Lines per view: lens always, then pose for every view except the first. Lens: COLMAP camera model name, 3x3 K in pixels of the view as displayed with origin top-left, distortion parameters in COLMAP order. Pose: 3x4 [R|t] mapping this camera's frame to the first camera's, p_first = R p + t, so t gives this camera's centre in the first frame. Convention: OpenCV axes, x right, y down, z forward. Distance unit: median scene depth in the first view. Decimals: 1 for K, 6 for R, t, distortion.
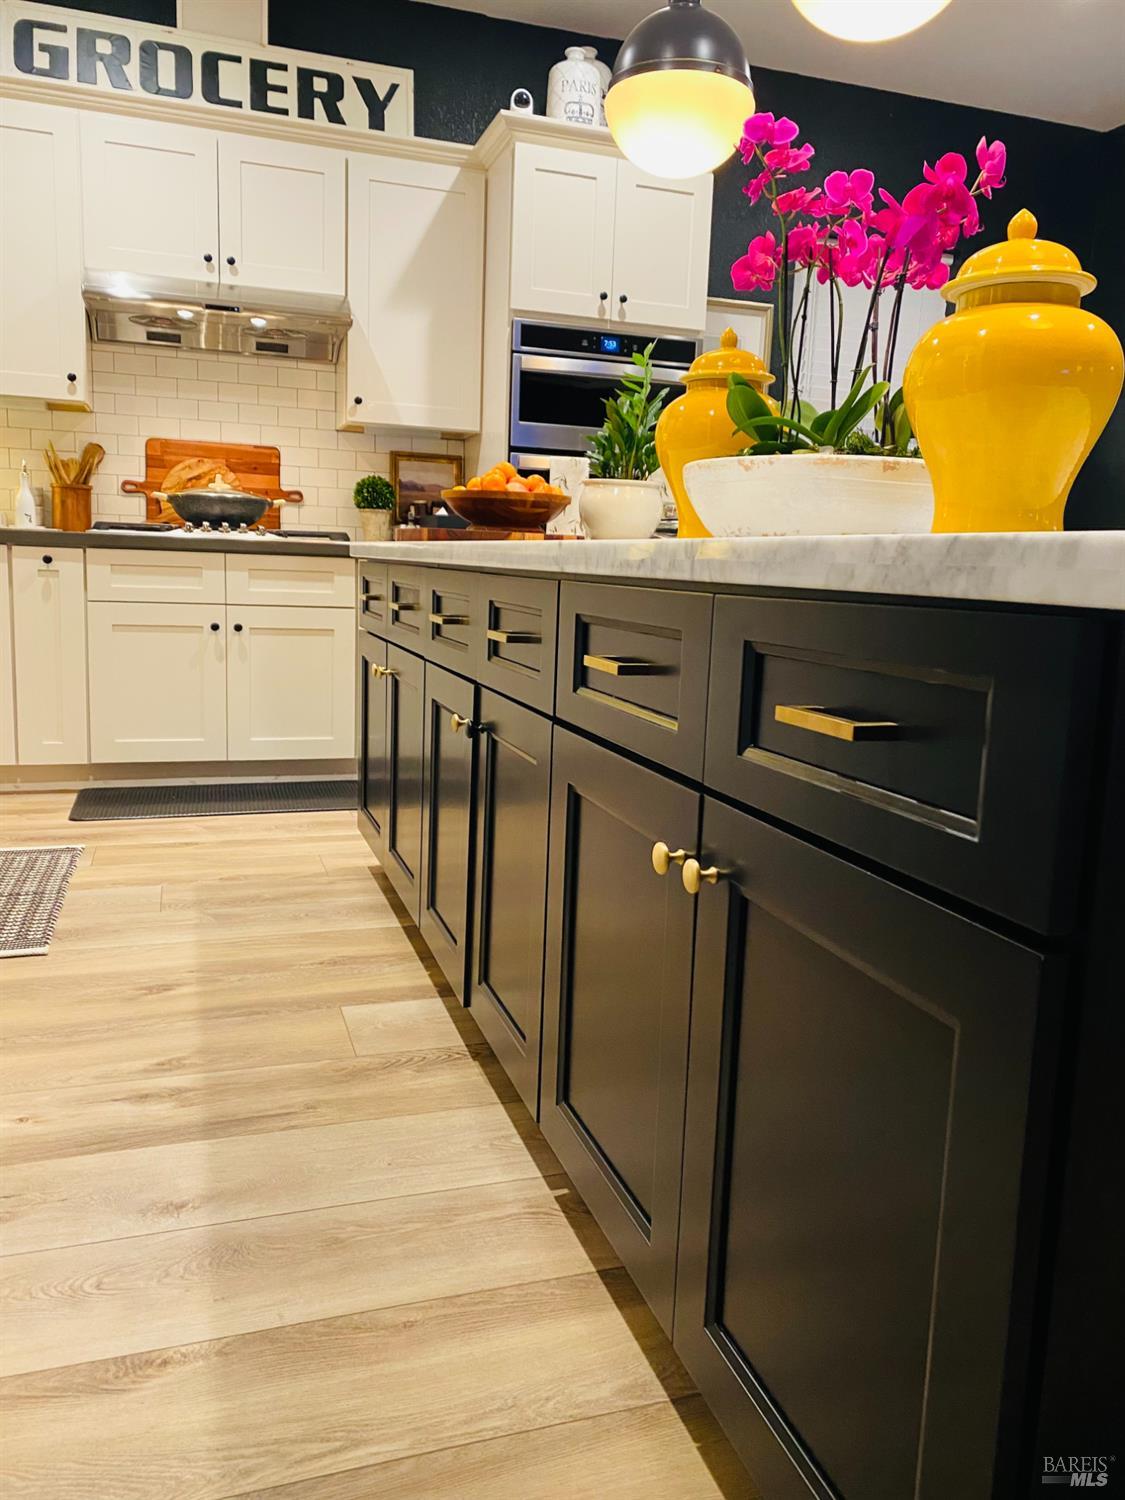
lens RADIAL K [[1143.7, 0, 568.7], [0, 1143.7, 735.7], [0, 0, 1]] dist [0.038364, -0.027903]
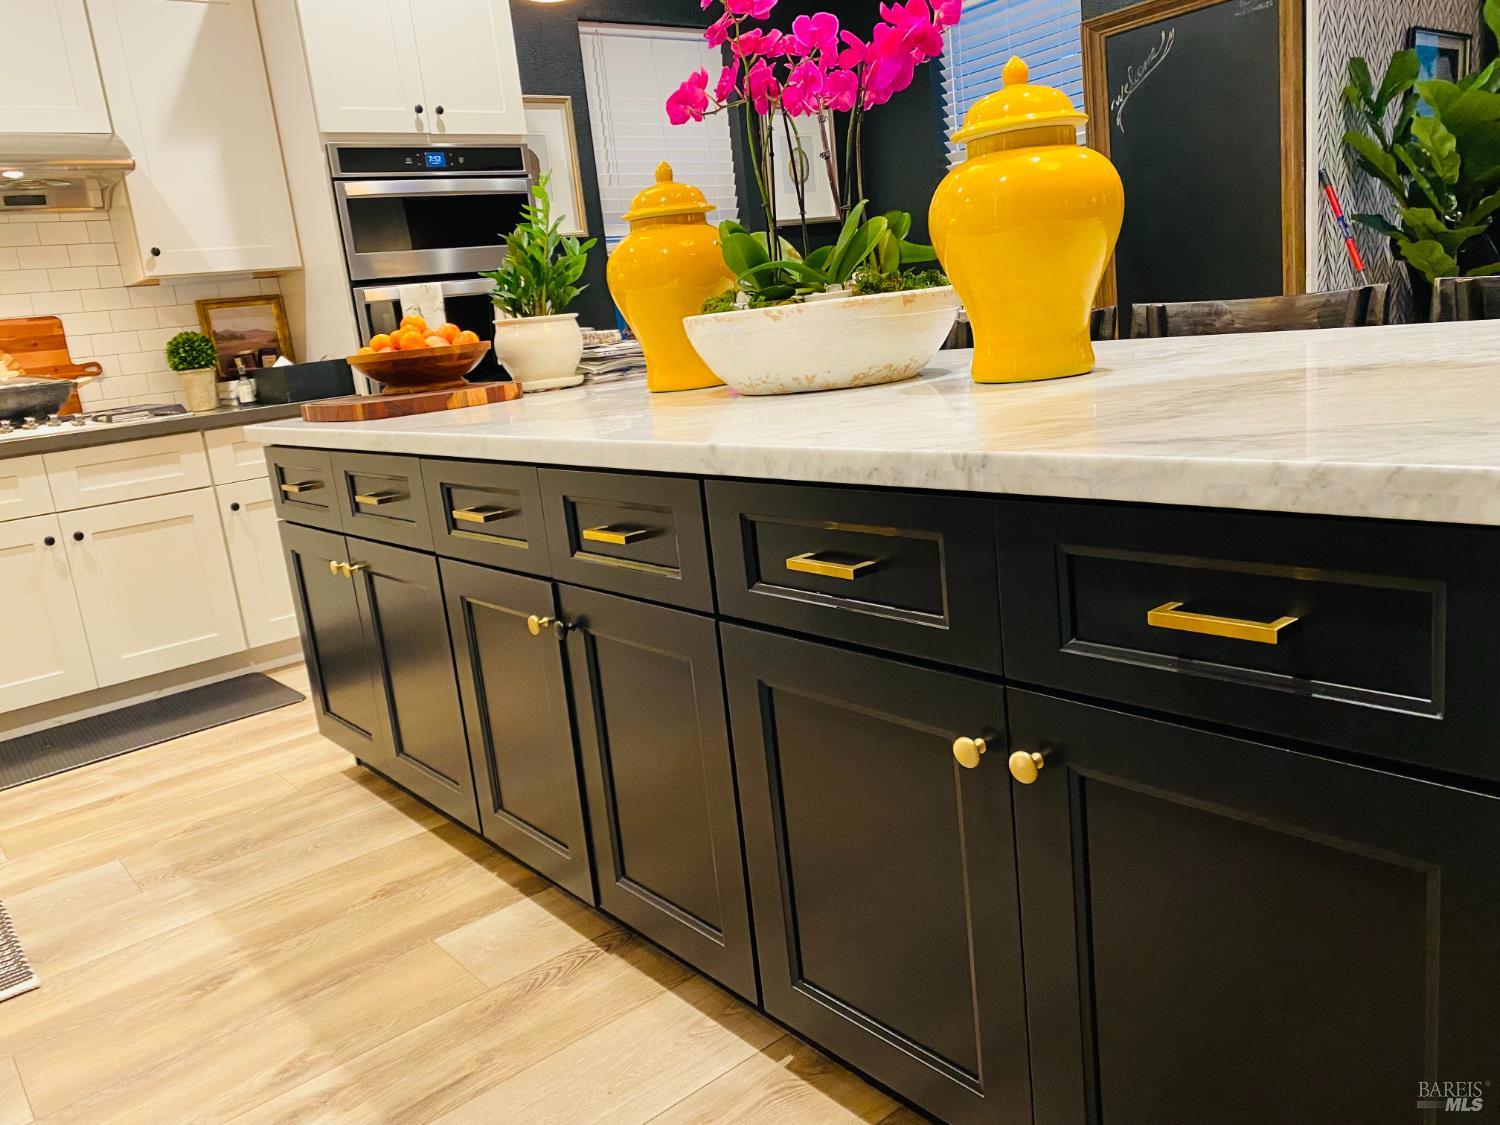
lens RADIAL K [[1145.6, 0, 750.0], [0, 1145.6, 562.5], [0, 0, 1]] dist [0.041492, -0.050028]
pose [[0.925721, -0.210010, 0.314541, -0.099338], [0.194674, 0.977618, 0.079784, -0.045999], [-0.324256, -0.012624, 0.945885, 0.018181]]
